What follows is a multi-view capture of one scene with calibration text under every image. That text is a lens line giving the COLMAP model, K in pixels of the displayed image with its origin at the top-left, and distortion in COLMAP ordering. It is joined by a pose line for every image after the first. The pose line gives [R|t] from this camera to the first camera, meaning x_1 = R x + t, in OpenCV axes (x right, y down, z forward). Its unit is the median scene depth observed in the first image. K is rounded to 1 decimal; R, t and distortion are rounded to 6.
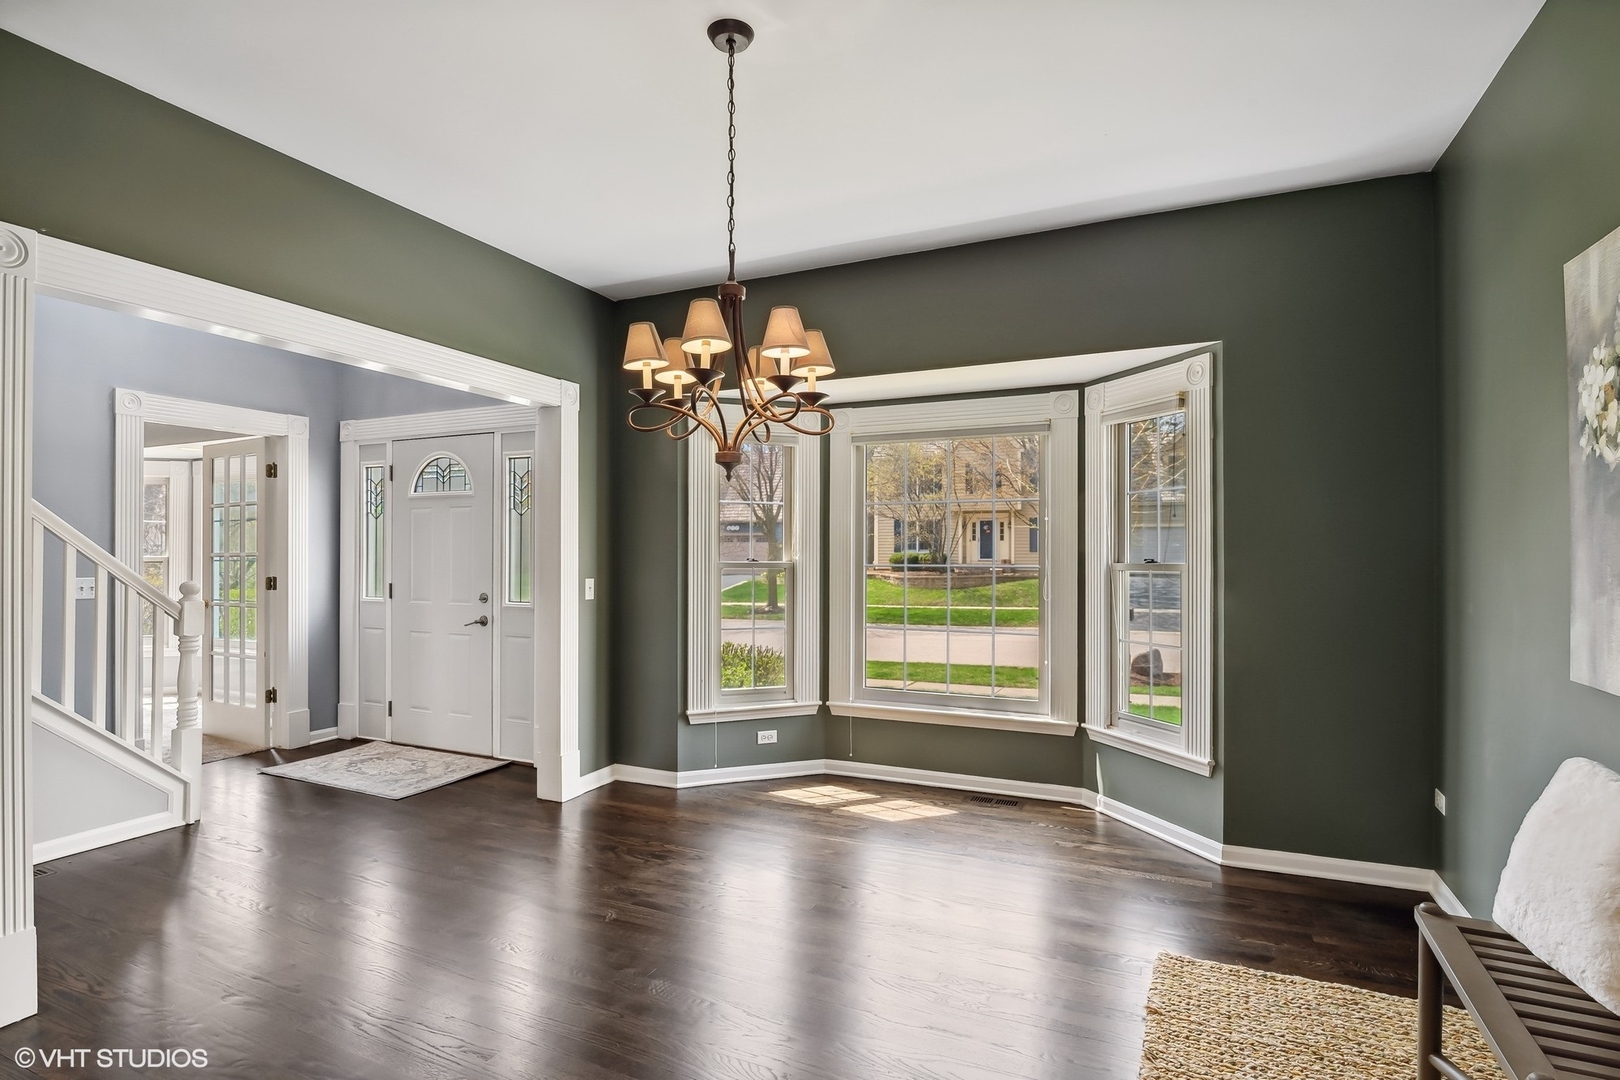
lens RADIAL K [[801.3, 0, 810.0], [0, 801.3, 540.0], [0, 0, 1]] dist [-0.005375, -0.007970]
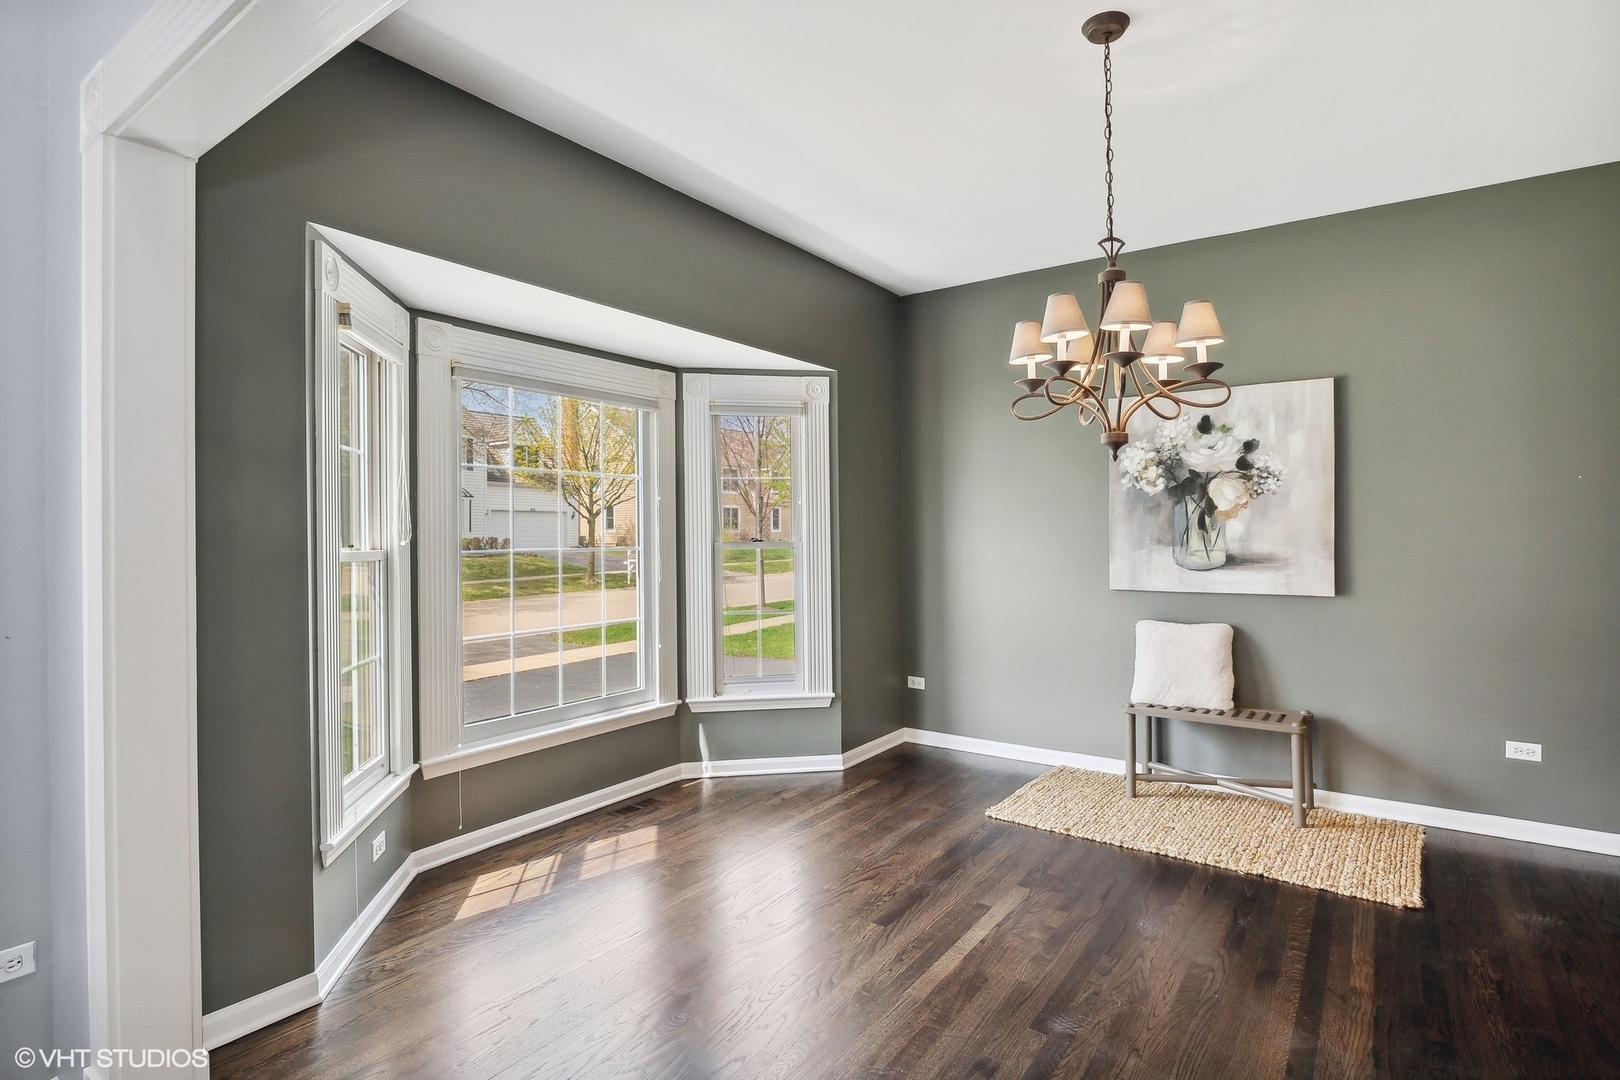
lens RADIAL K [[804.6, 0, 809.4], [0, 804.6, 520.3], [0, 0, 1]] dist [-0.000995, -0.000173]
pose [[0.196765, 0.013696, 0.980355, -0.659775], [-0.011087, 0.999870, -0.011744, 0.010348], [-0.980388, -0.008558, 0.196891, 0.659933]]
